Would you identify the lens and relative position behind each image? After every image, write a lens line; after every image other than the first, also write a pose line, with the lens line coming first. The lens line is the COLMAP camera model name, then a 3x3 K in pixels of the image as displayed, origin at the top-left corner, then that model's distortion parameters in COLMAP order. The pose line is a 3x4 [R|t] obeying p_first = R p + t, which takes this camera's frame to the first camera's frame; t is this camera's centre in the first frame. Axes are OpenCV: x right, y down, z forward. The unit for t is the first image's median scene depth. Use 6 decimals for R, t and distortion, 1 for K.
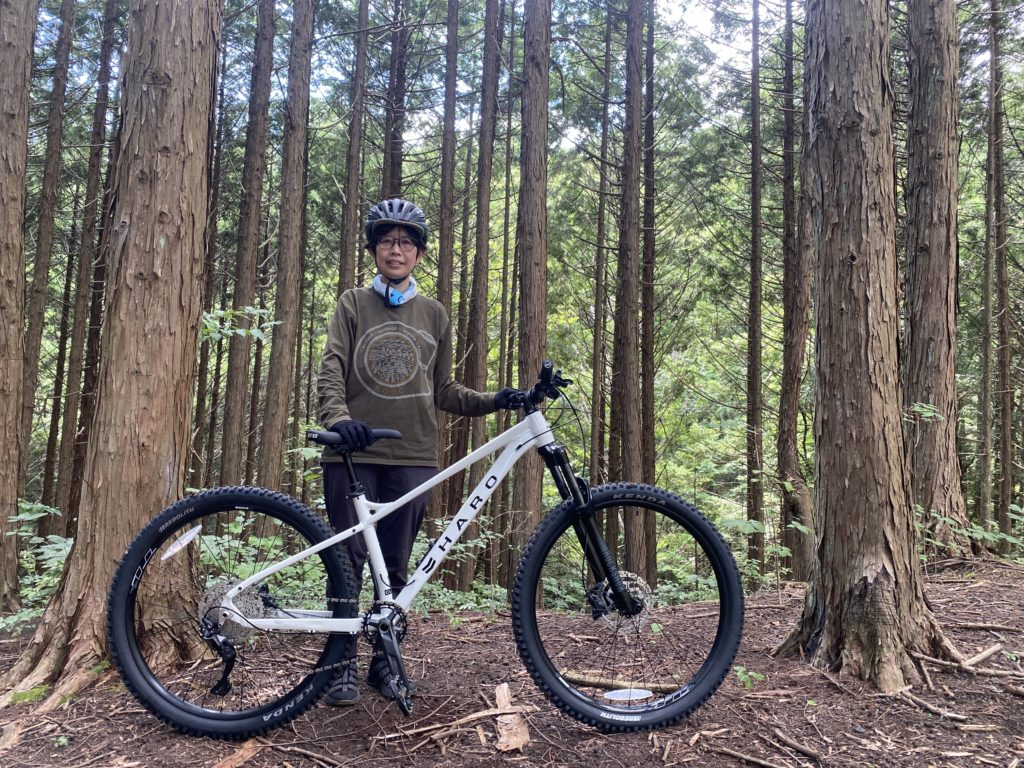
lens RADIAL K [[771.8, 0, 510.1], [0, 771.8, 369.8], [0, 0, 1]] dist [0.035482, -0.042193]
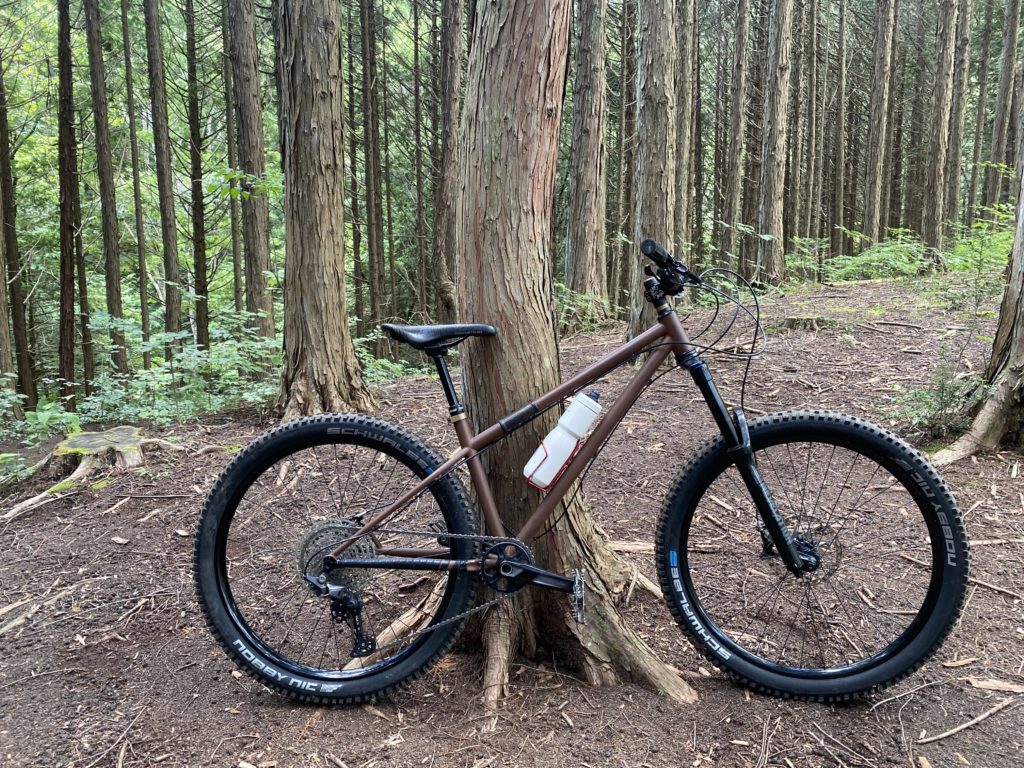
lens RADIAL K [[771.8, 0, 510.1], [0, 771.8, 369.8], [0, 0, 1]] dist [0.035482, -0.042193]
pose [[0.811857, -0.124469, 0.570435, -0.730987], [-0.016318, 0.971793, 0.235268, -0.071606], [-0.583629, -0.200312, 0.786926, -0.318373]]
